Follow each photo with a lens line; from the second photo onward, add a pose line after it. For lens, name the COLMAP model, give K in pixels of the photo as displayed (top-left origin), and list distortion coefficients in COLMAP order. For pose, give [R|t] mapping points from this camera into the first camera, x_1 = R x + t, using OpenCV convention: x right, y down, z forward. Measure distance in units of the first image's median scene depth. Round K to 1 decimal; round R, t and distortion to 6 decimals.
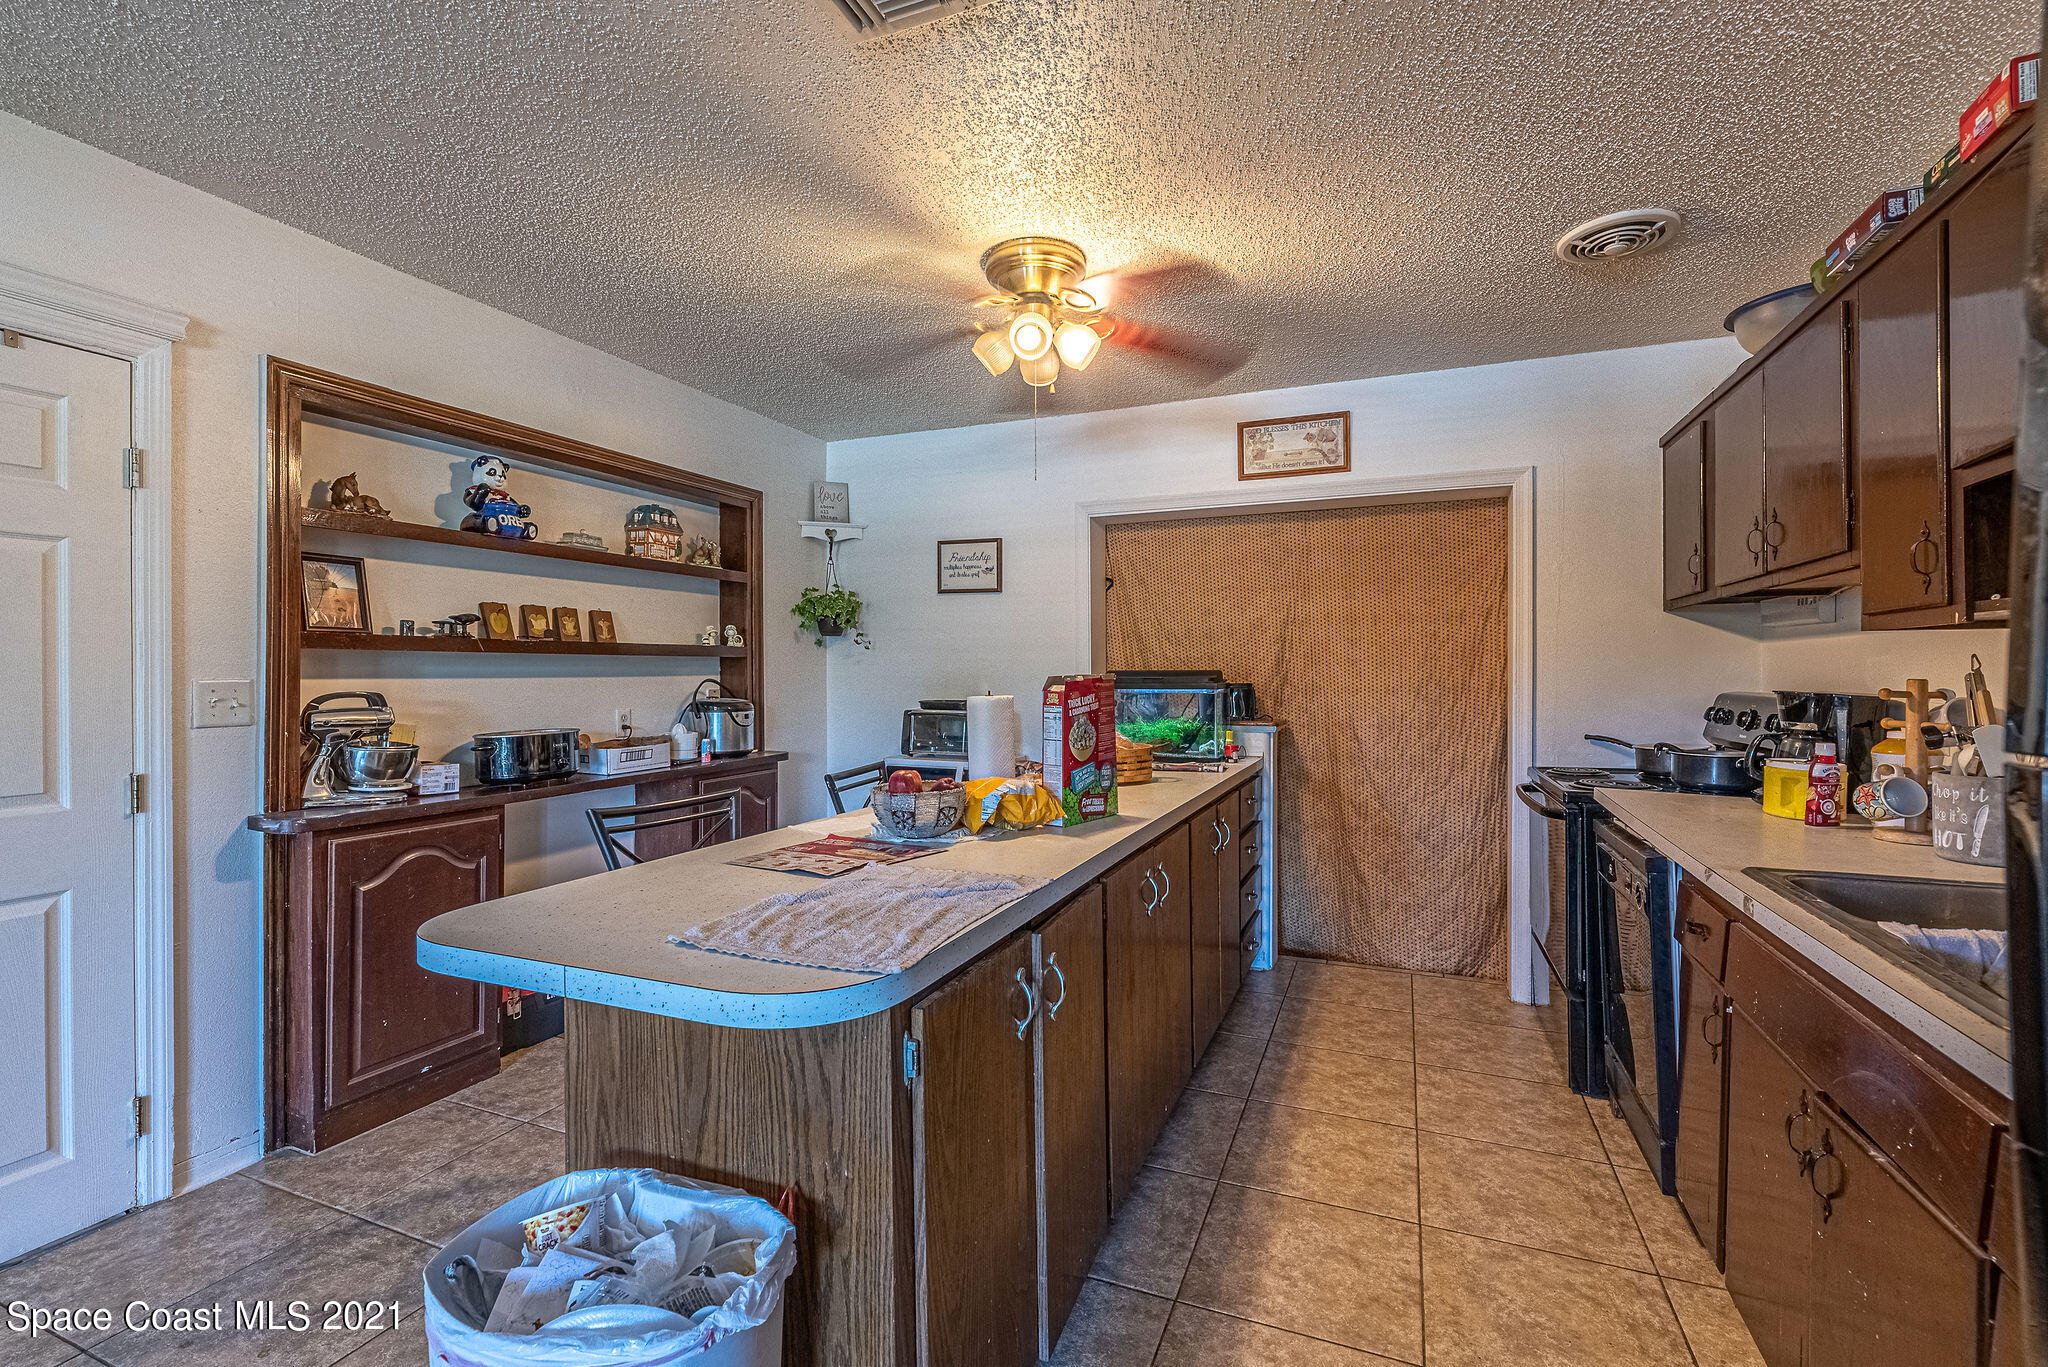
lens RADIAL K [[896.1, 0, 989.3], [0, 896.1, 676.9], [0, 0, 1]] dist [-0.002009, -0.000242]
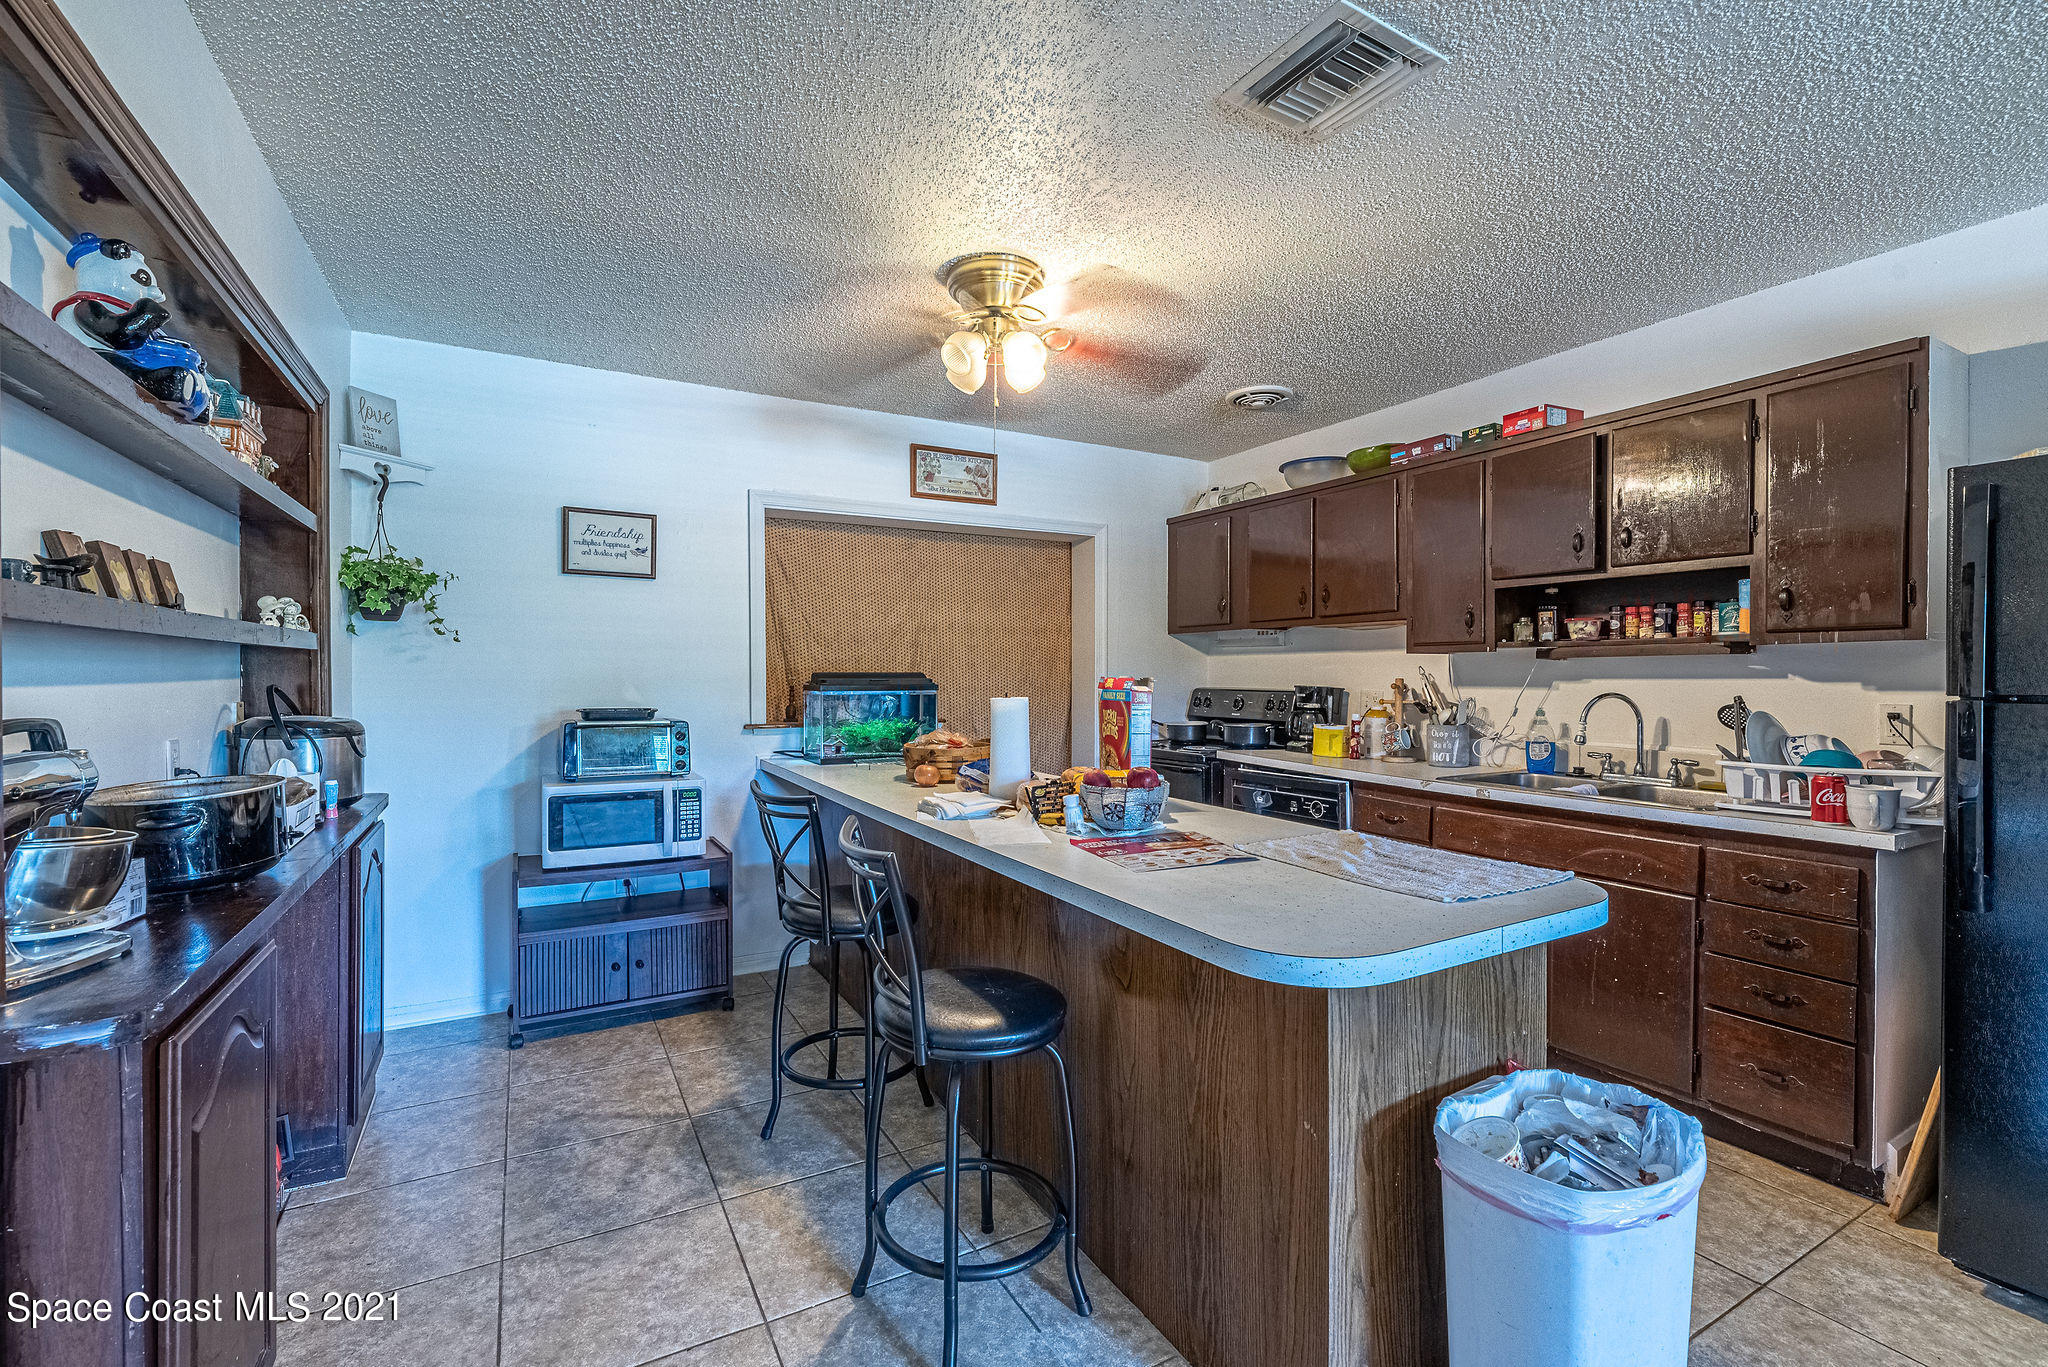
lens RADIAL K [[905.2, 0, 1027.8], [0, 905.2, 699.2], [0, 0, 1]] dist [-0.000351, -0.000101]
pose [[0.603158, -0.020997, 0.797345, -0.526840], [0.002656, 0.999701, 0.024316, -0.001236], [-0.797617, -0.012549, 0.603033, 0.232603]]
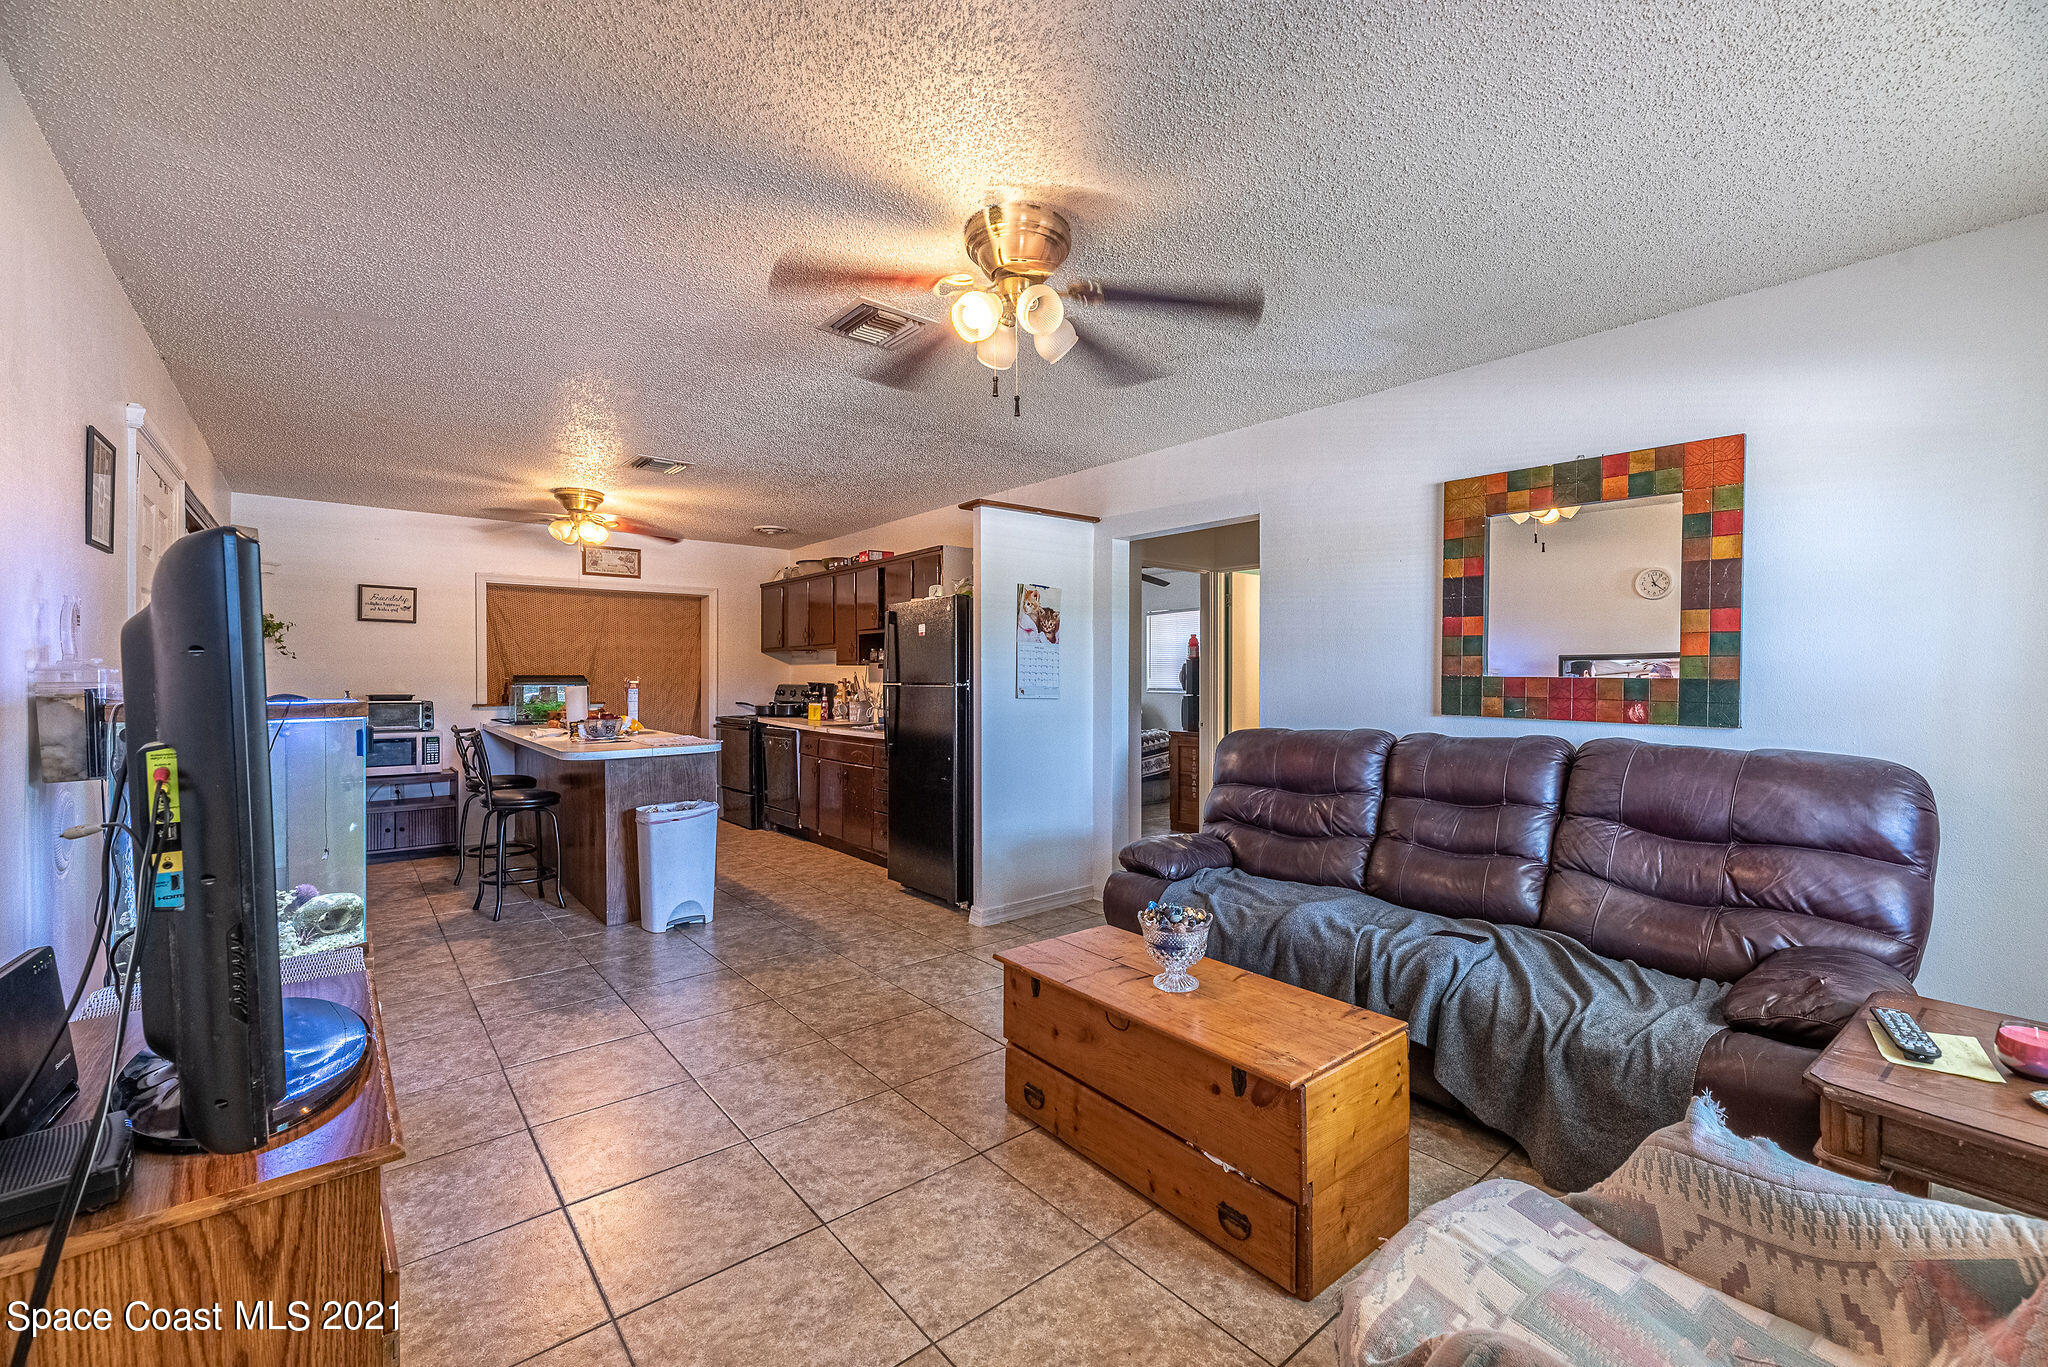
lens RADIAL K [[850.5, 0, 1019.6], [0, 850.5, 687.4], [0, 0, 1]] dist [-0.001254, -0.000270]
pose [[0.453197, -0.010516, 0.891348, -0.931868], [0.003012, 0.999943, 0.010266, 0.003317], [-0.891405, -0.001967, 0.453203, -0.655122]]
